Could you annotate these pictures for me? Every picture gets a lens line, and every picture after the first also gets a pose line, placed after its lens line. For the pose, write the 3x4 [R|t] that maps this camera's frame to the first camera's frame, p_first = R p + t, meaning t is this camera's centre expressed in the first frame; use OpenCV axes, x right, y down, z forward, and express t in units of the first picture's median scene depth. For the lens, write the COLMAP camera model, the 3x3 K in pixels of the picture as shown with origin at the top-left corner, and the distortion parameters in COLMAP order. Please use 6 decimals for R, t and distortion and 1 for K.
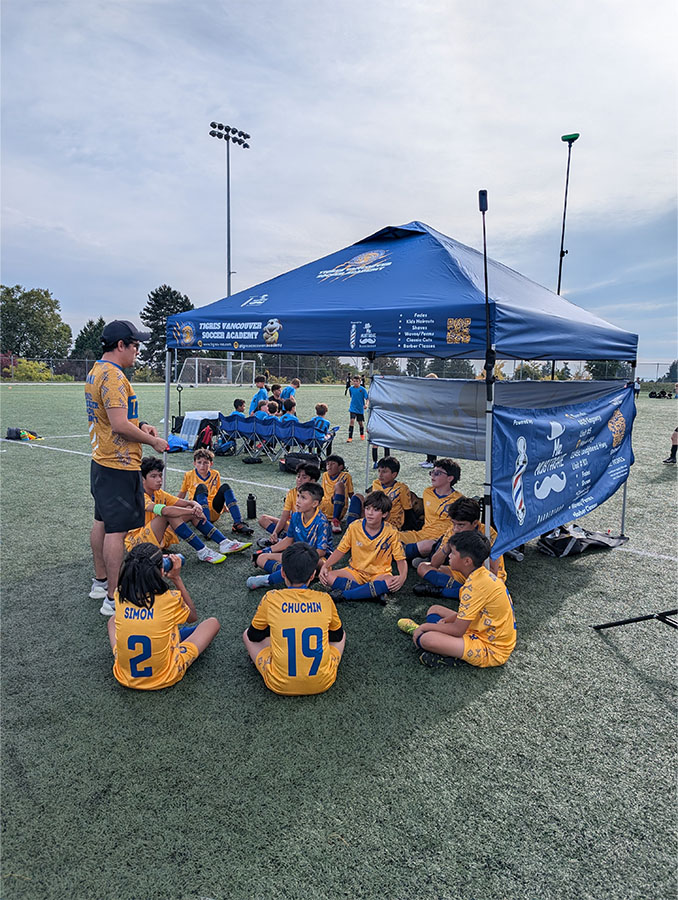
lens RADIAL K [[645.0, 0, 339.8], [0, 645.0, 445.5], [0, 0, 1]] dist [0.020948, -0.024171]
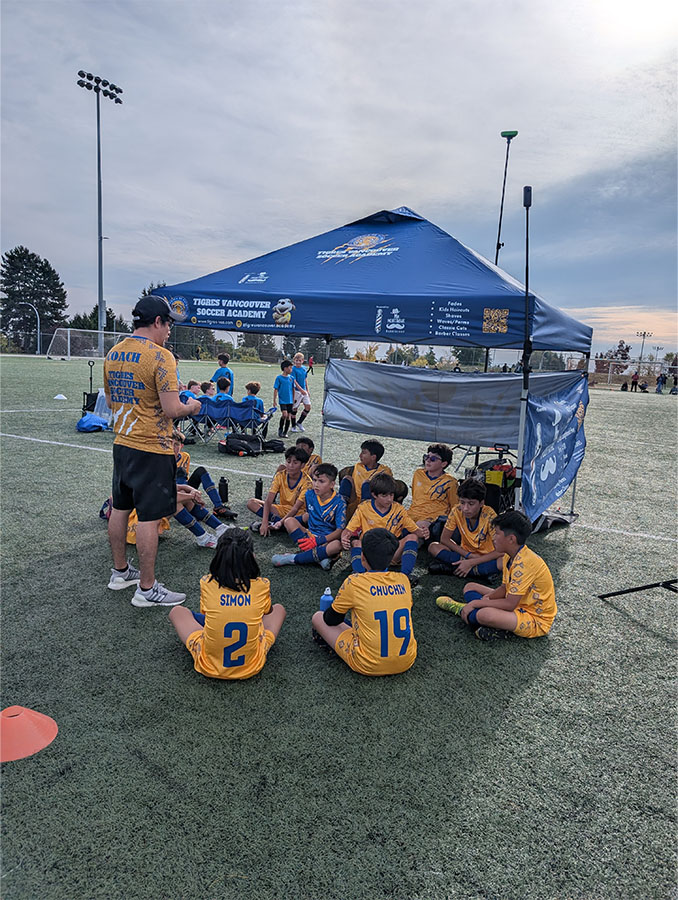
lens RADIAL K [[645.0, 0, 338.6], [0, 645.0, 452.7], [0, 0, 1]] dist [0.020948, -0.024171]
pose [[0.979101, 0.001371, 0.203368, -0.203132], [-0.010194, 0.999051, 0.042342, -0.004984], [-0.203117, -0.043530, 0.978186, 0.016390]]
